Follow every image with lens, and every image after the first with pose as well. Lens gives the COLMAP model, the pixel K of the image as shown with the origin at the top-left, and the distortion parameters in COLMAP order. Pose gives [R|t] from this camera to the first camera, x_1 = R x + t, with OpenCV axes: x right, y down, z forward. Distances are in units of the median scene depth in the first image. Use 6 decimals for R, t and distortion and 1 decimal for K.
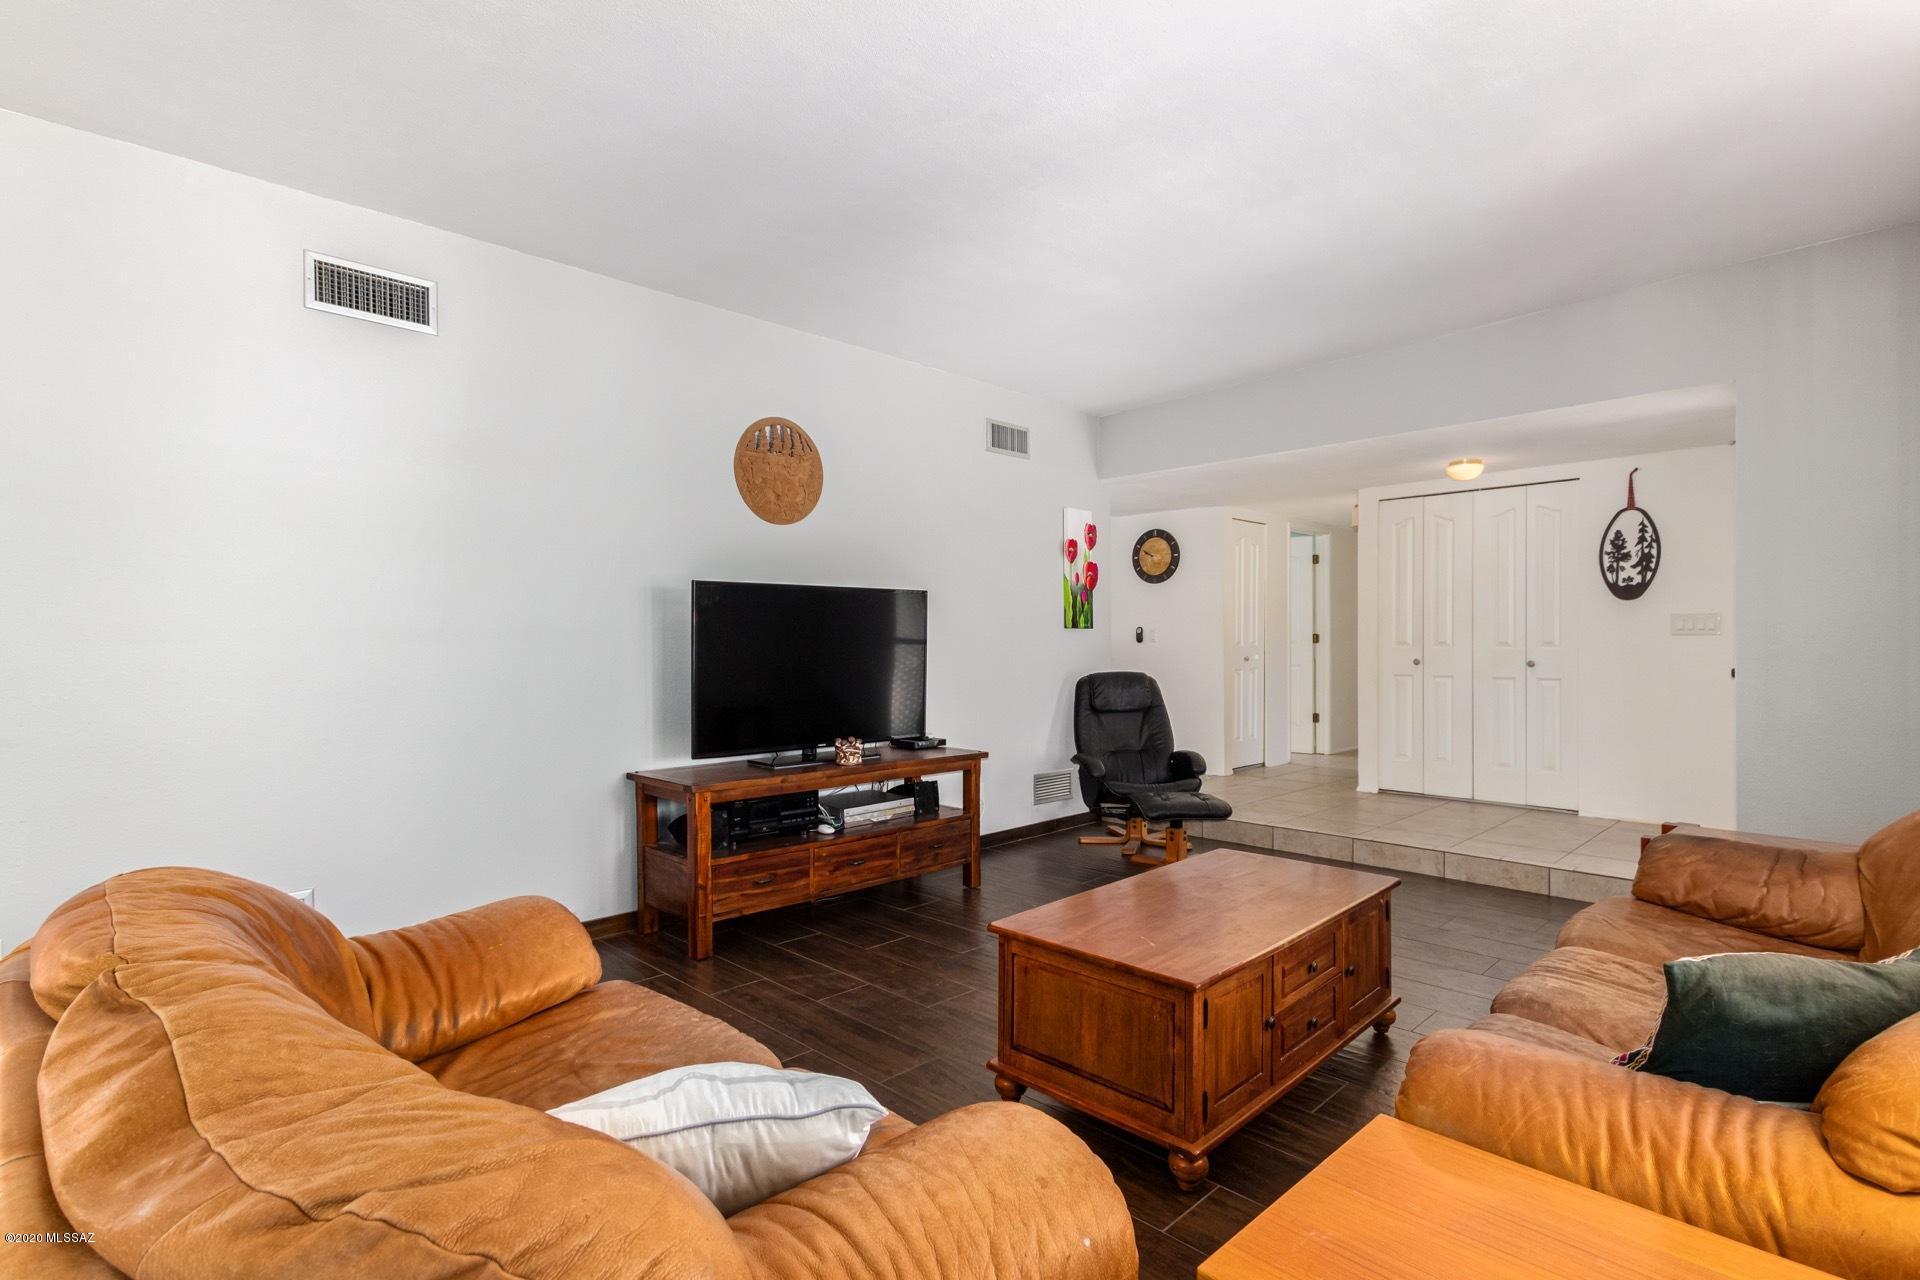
lens RADIAL K [[902.4, 0, 962.8], [0, 902.4, 639.3], [0, 0, 1]] dist [-0.001874, 0.000073]
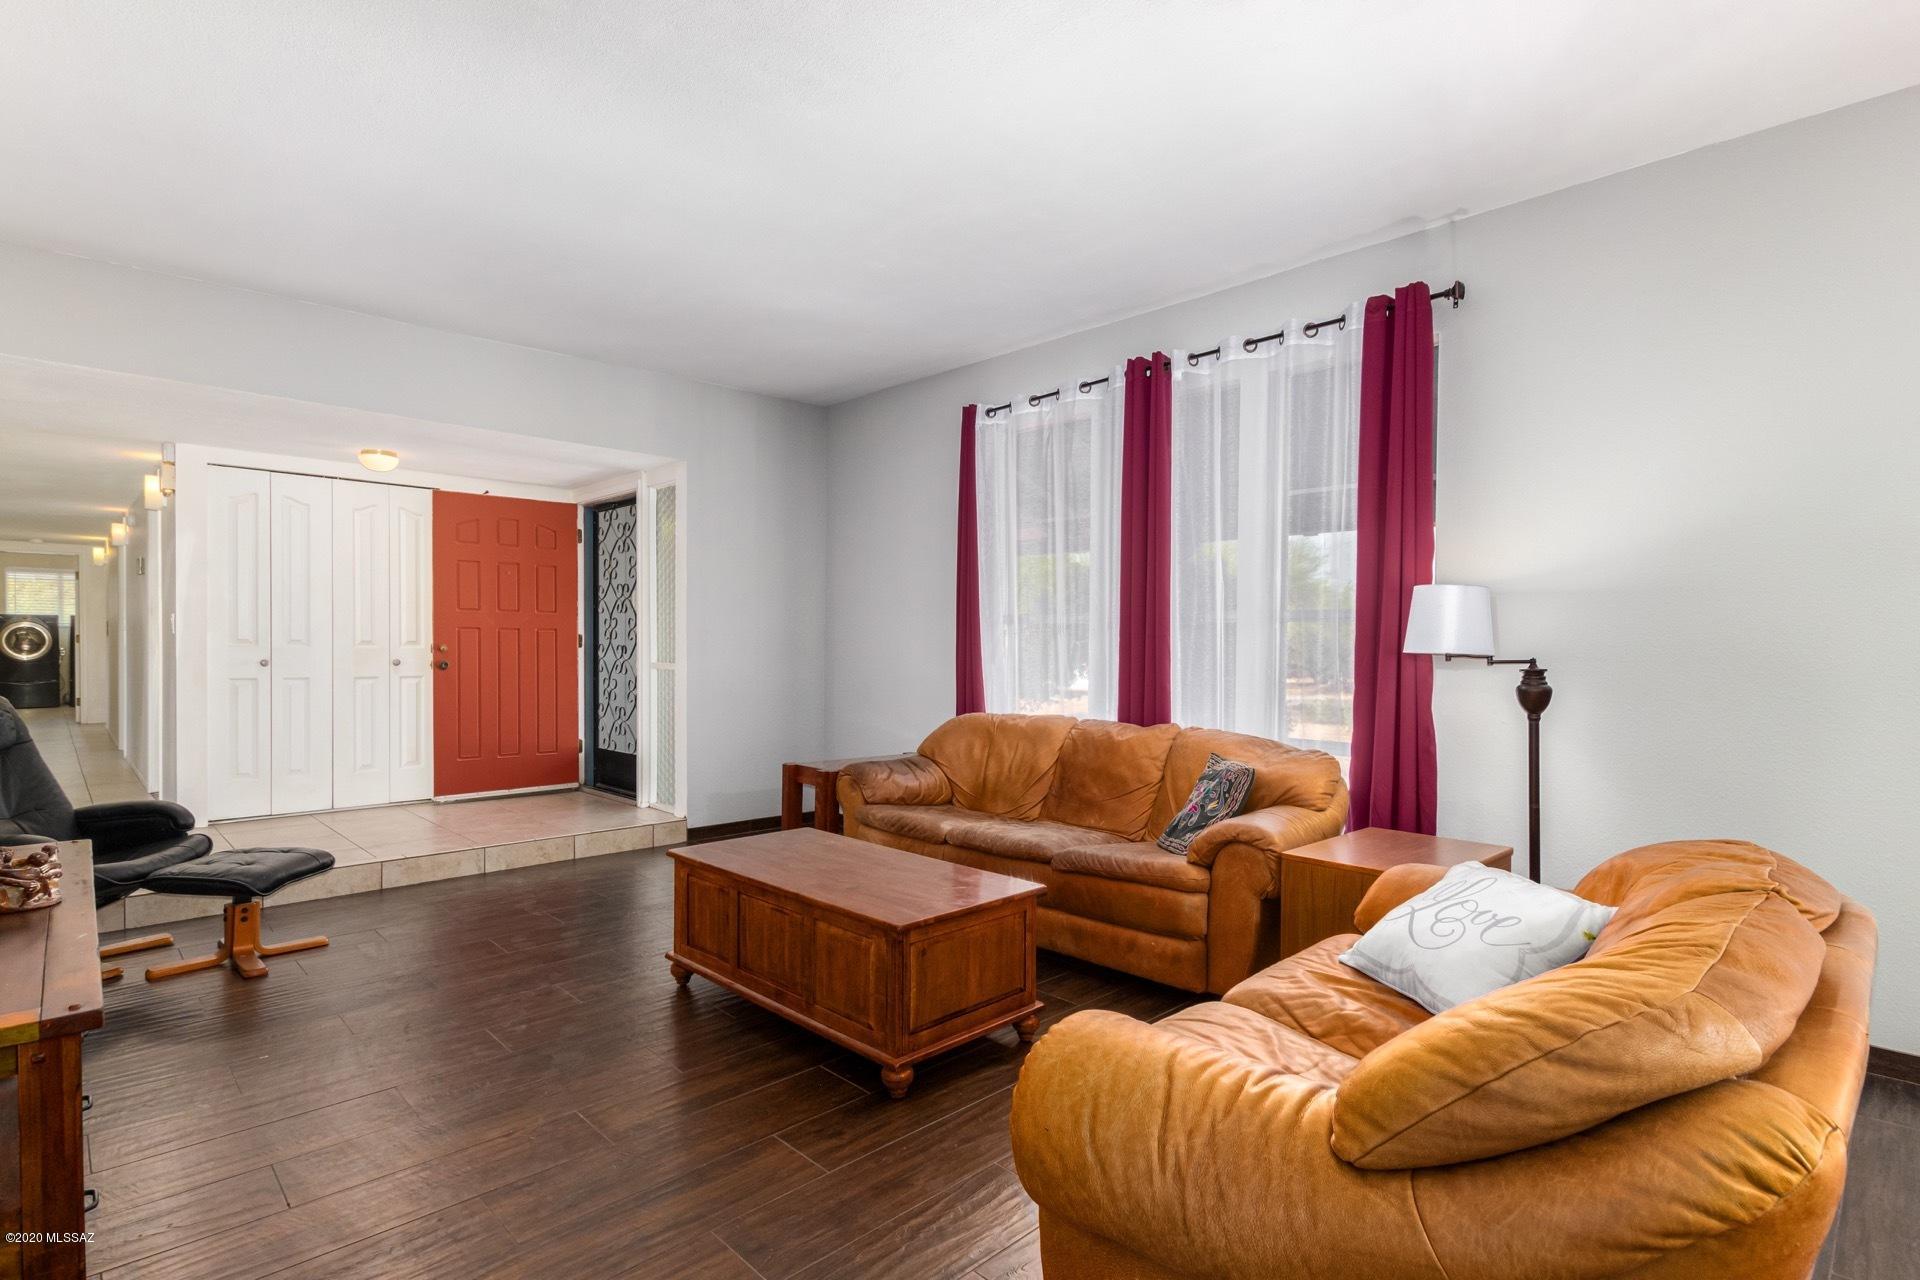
lens RADIAL K [[902.4, 0, 964.3], [0, 902.4, 649.0], [0, 0, 1]] dist [-0.001874, 0.000073]
pose [[0.013887, -0.007990, 0.999872, -0.391289], [-0.009419, 0.999923, 0.008122, -0.002024], [-0.999859, -0.009530, 0.013810, 0.367665]]
